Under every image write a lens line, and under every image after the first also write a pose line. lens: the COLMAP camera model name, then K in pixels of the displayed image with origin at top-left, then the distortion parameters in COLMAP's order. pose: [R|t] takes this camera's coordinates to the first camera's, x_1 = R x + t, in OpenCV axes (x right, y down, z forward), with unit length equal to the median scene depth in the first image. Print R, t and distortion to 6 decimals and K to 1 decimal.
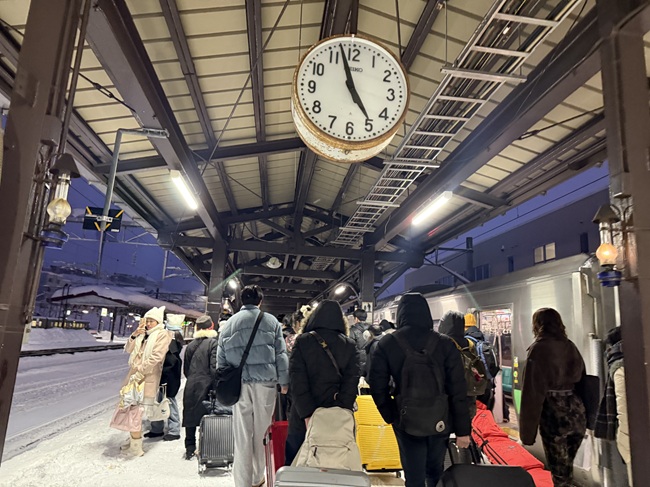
lens RADIAL K [[457.0, 0, 325.0], [0, 457.0, 243.5], [0, 0, 1]] dist [0.000510, 0.000075]
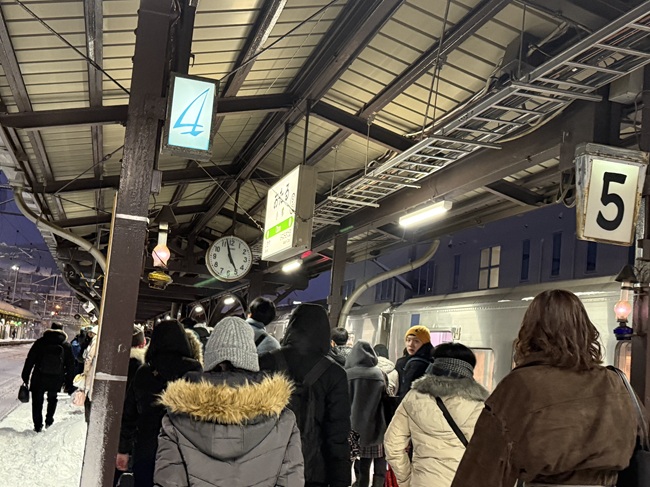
lens RADIAL K [[851.8, 0, 325.0], [0, 851.8, 243.5], [0, 0, 1]] dist [-0.002369, -0.001457]
pose [[0.989590, 0.056134, 0.132519, -0.052579], [-0.066165, 0.995168, 0.072546, -0.794621], [-0.127806, -0.080559, 0.988522, -3.796202]]
